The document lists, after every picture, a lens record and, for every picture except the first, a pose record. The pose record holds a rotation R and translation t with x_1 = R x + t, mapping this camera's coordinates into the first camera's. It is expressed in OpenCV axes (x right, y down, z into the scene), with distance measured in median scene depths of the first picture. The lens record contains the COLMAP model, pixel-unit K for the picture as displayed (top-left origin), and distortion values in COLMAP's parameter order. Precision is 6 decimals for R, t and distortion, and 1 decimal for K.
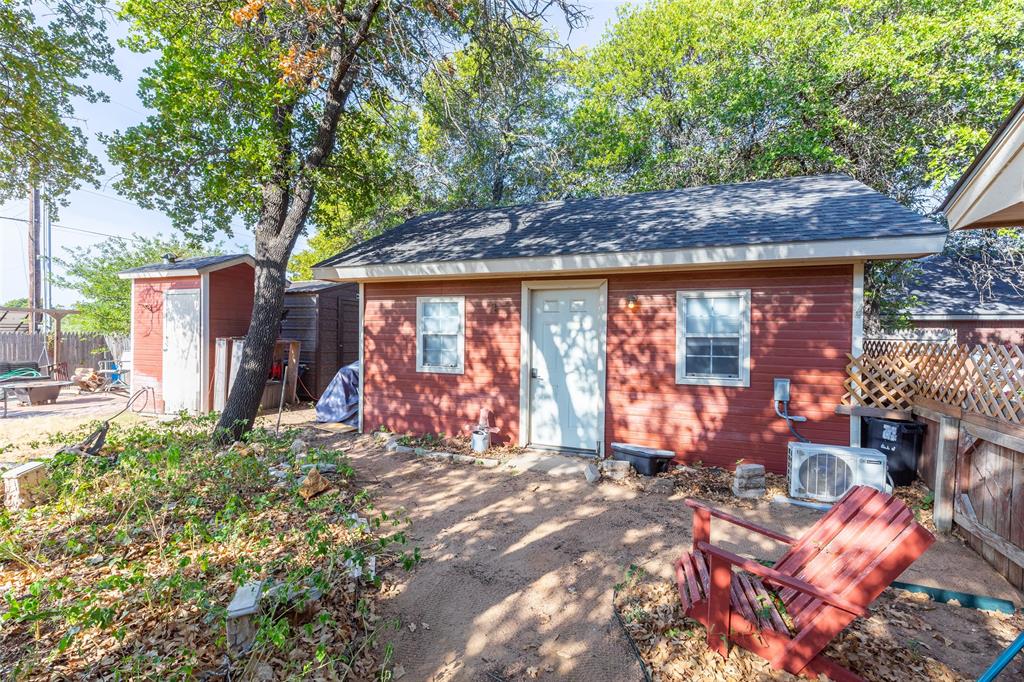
lens RADIAL K [[458.2, 0, 507.1], [0, 458.2, 339.8], [0, 0, 1]] dist [0.010277, -0.000596]
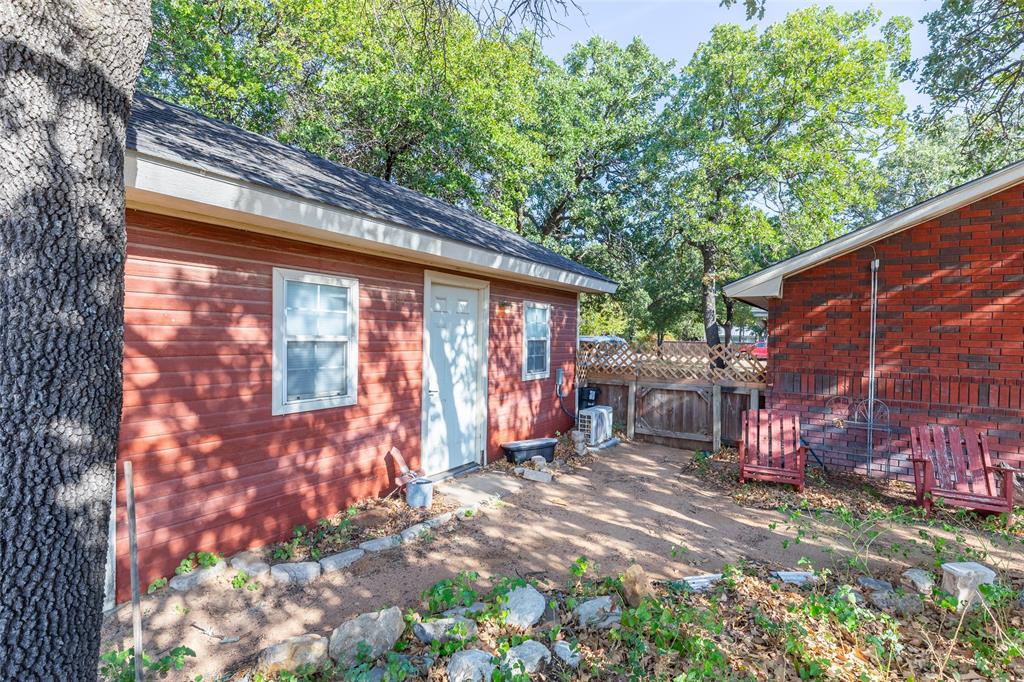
lens RADIAL K [[491.5, 0, 506.8], [0, 491.5, 344.5], [0, 0, 1]] dist [-0.005672, -0.000293]
pose [[0.193474, -0.025125, 0.980784, -0.730323], [0.001528, 0.999679, 0.025307, -0.024822], [-0.981104, -0.003398, 0.193451, 0.695863]]
